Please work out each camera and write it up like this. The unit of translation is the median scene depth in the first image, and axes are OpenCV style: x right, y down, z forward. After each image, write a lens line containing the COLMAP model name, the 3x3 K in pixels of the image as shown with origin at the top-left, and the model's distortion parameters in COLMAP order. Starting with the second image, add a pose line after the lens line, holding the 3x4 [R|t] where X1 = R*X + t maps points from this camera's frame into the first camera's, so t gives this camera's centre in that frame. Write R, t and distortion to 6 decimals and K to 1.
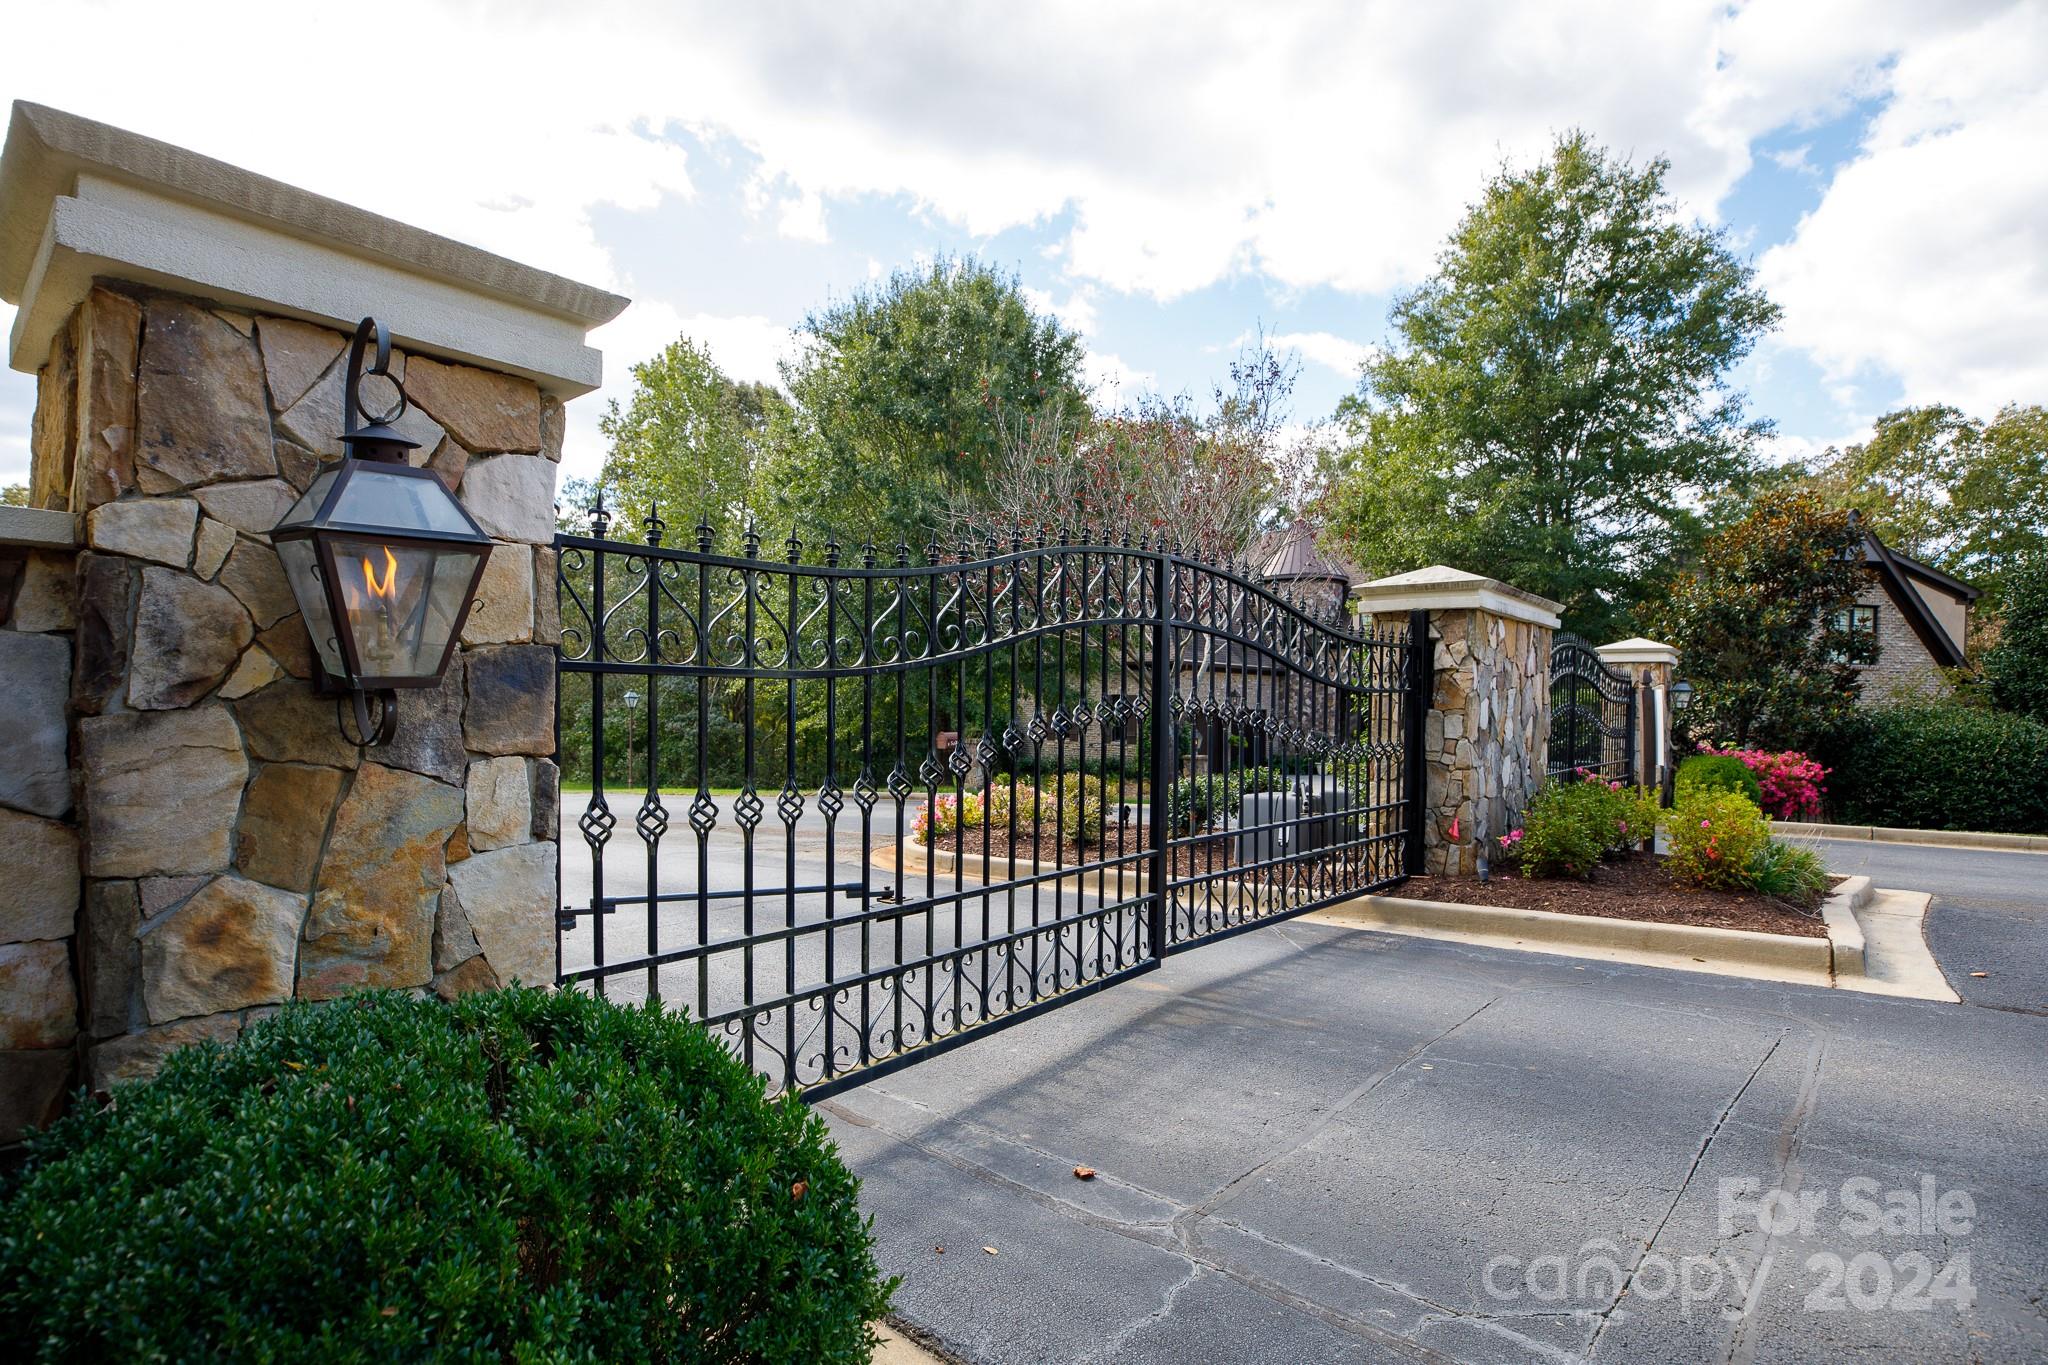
lens RADIAL K [[1024.2, 0, 1017.7], [0, 1024.2, 757.3], [0, 0, 1]] dist [-0.035646, 0.013201]
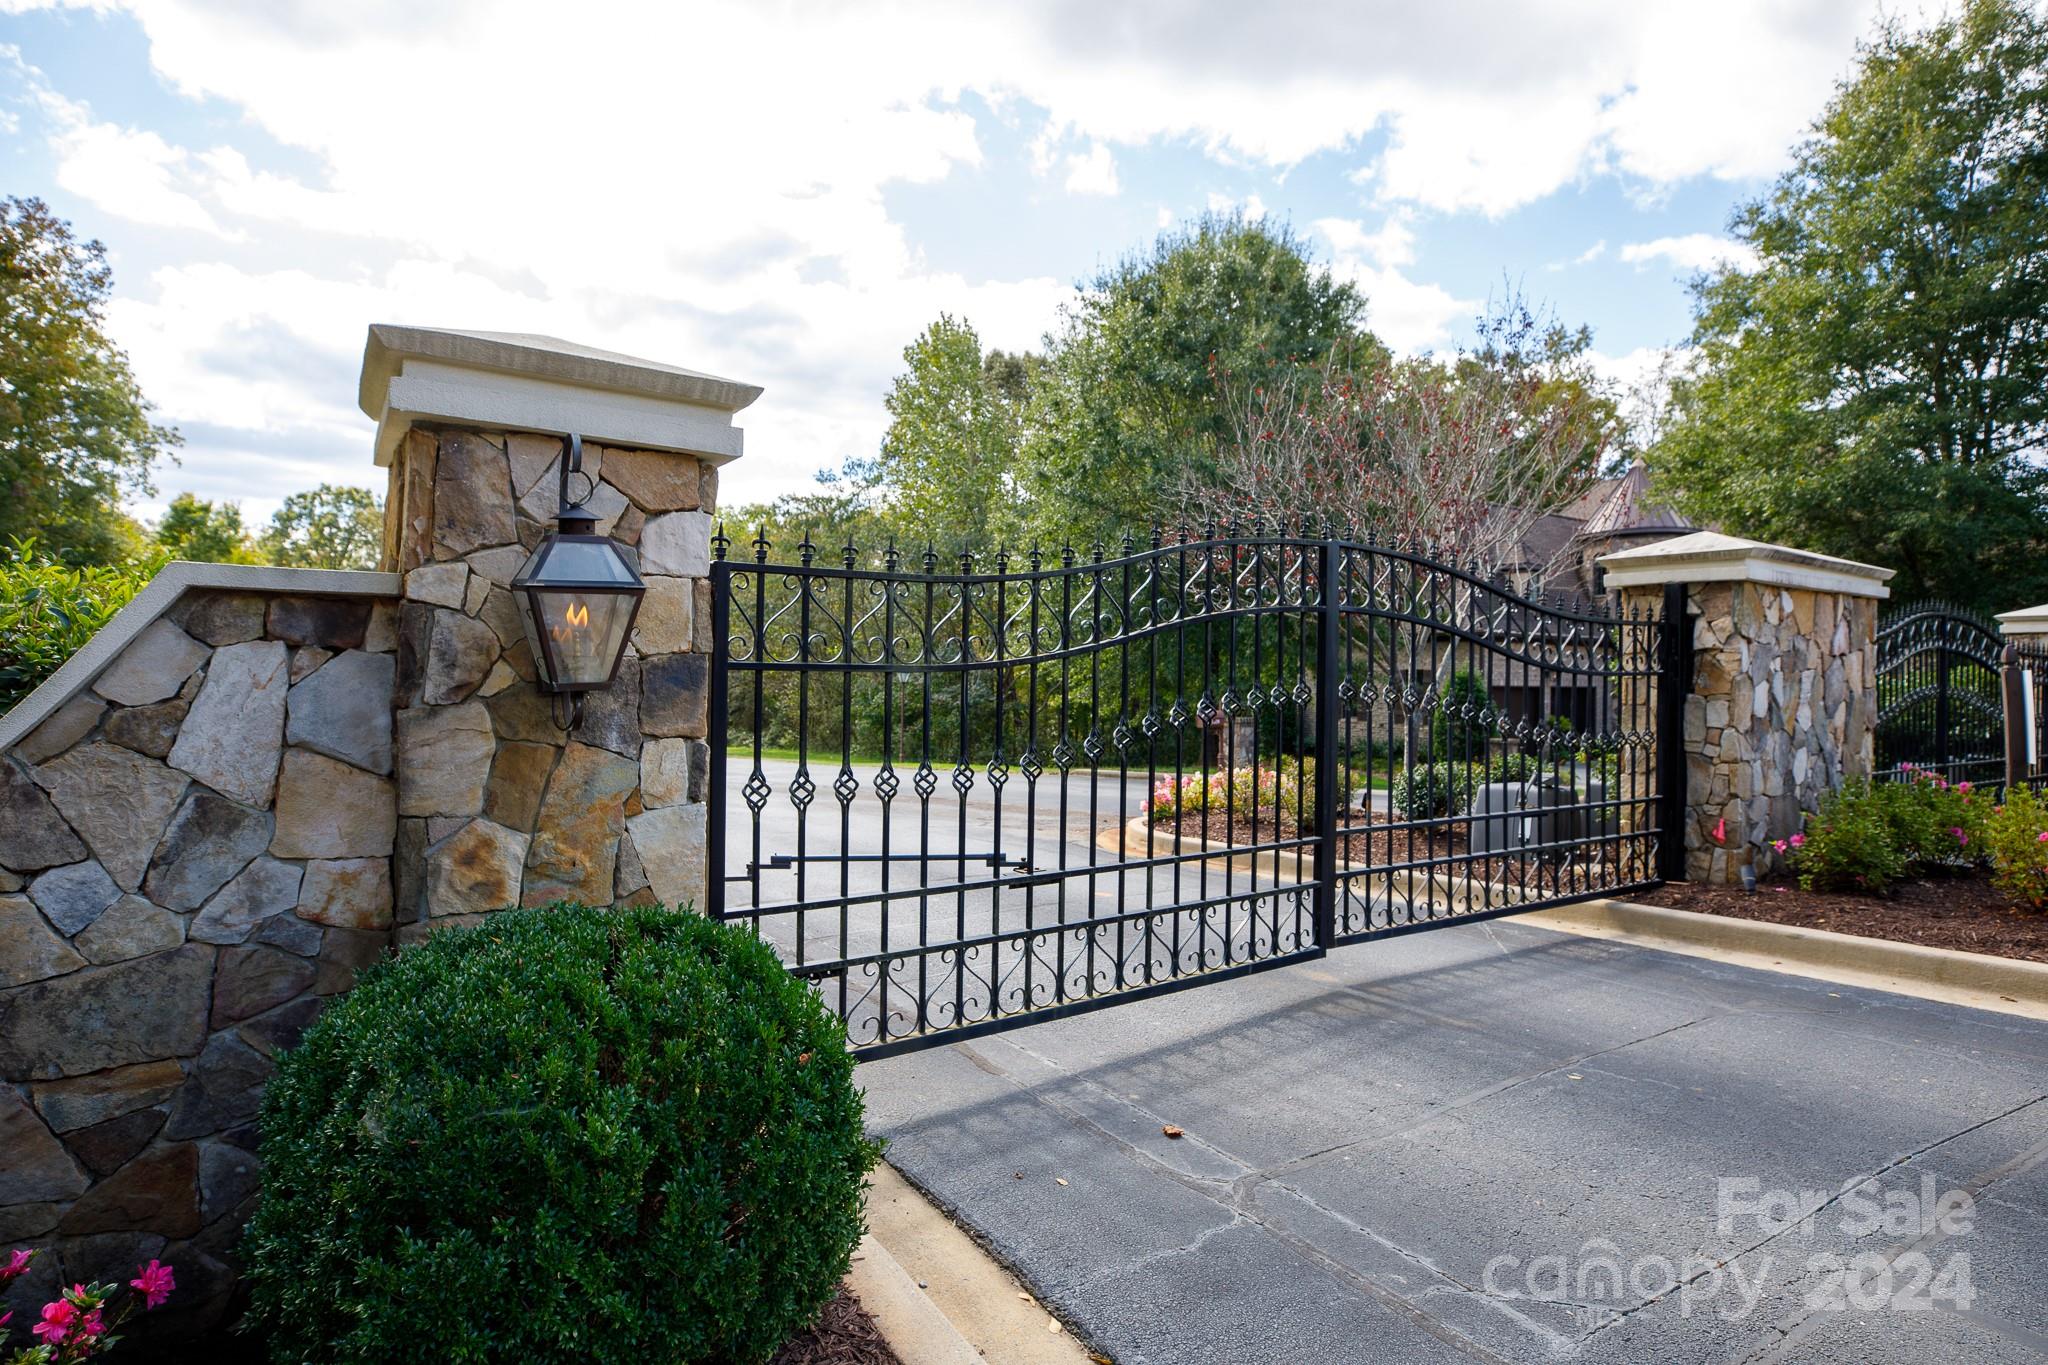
lens RADIAL K [[1122.0, 0, 1022.7], [0, 1122.0, 701.0], [0, 0, 1]] dist [-0.015804, 0.000232]
pose [[0.959824, 0.008525, -0.280475, 0.194811], [-0.016429, 0.999531, -0.025842, -0.010723], [0.280123, 0.029412, 0.959514, -0.155410]]
